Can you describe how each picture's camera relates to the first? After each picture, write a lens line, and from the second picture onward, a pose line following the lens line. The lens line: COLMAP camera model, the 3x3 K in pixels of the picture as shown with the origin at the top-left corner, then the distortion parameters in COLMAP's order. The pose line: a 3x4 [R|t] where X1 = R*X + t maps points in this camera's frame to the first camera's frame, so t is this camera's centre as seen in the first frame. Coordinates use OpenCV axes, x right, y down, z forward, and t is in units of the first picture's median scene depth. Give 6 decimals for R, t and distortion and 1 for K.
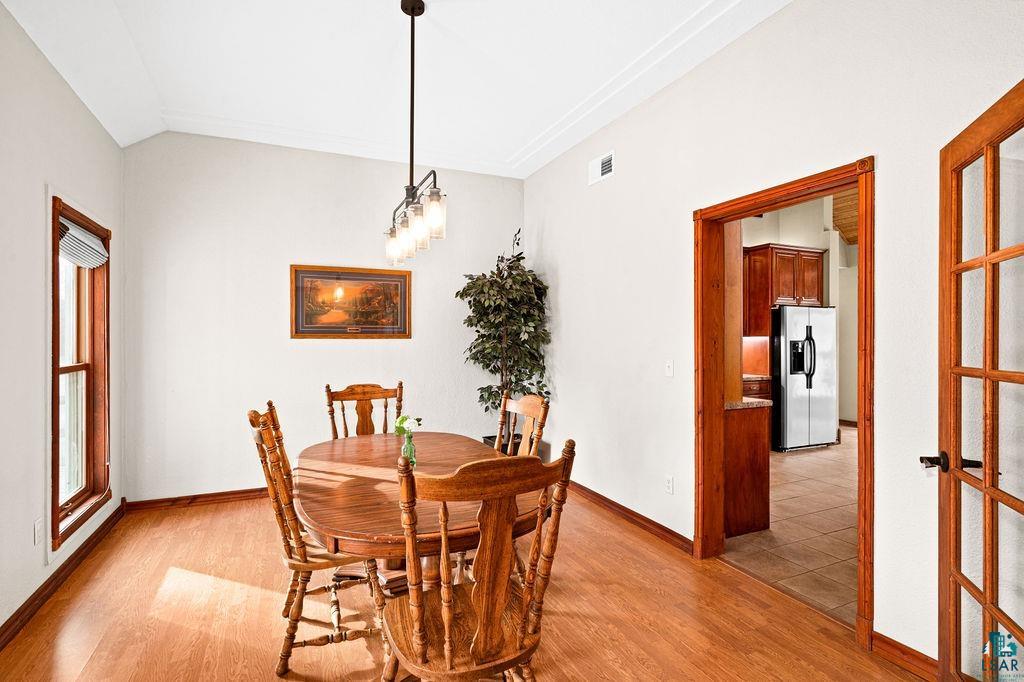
lens RADIAL K [[492.2, 0, 507.3], [0, 492.2, 340.2], [0, 0, 1]] dist [-0.002413, 0.002017]
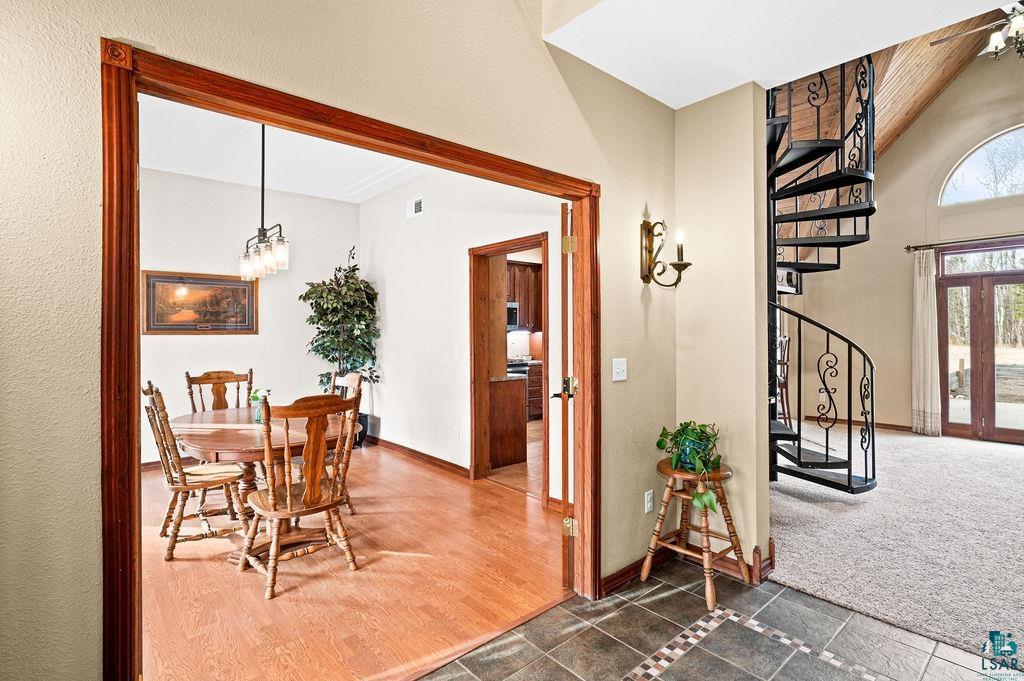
lens RADIAL K [[492.2, 0, 509.5], [0, 492.2, 331.6], [0, 0, 1]] dist [-0.002413, 0.002017]
pose [[0.957806, -0.002539, 0.287406, 0.058254], [0.004875, 0.999961, -0.007413, 0.001978], [-0.287376, 0.008501, 0.957780, -0.411218]]
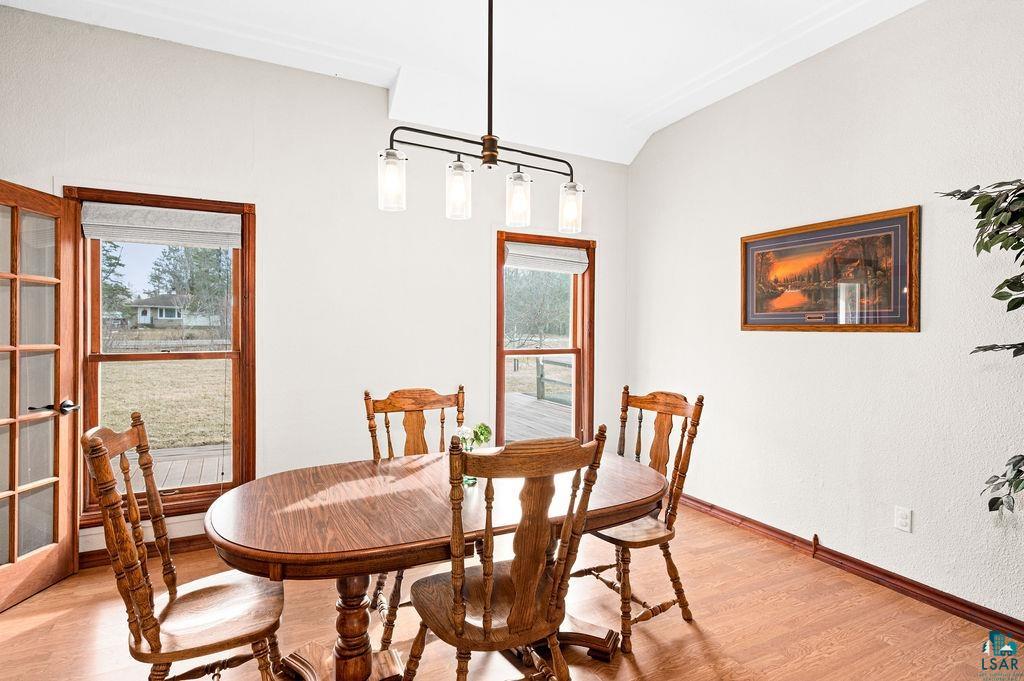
lens RADIAL K [[536.5, 0, 513.7], [0, 536.5, 335.0], [0, 0, 1]] dist [0.000467, 0.000120]
pose [[0.055965, 0.008867, -0.998393, 0.492157], [-0.010247, 0.999913, 0.008306, -0.000360], [0.998380, 0.009766, 0.056051, 0.722015]]
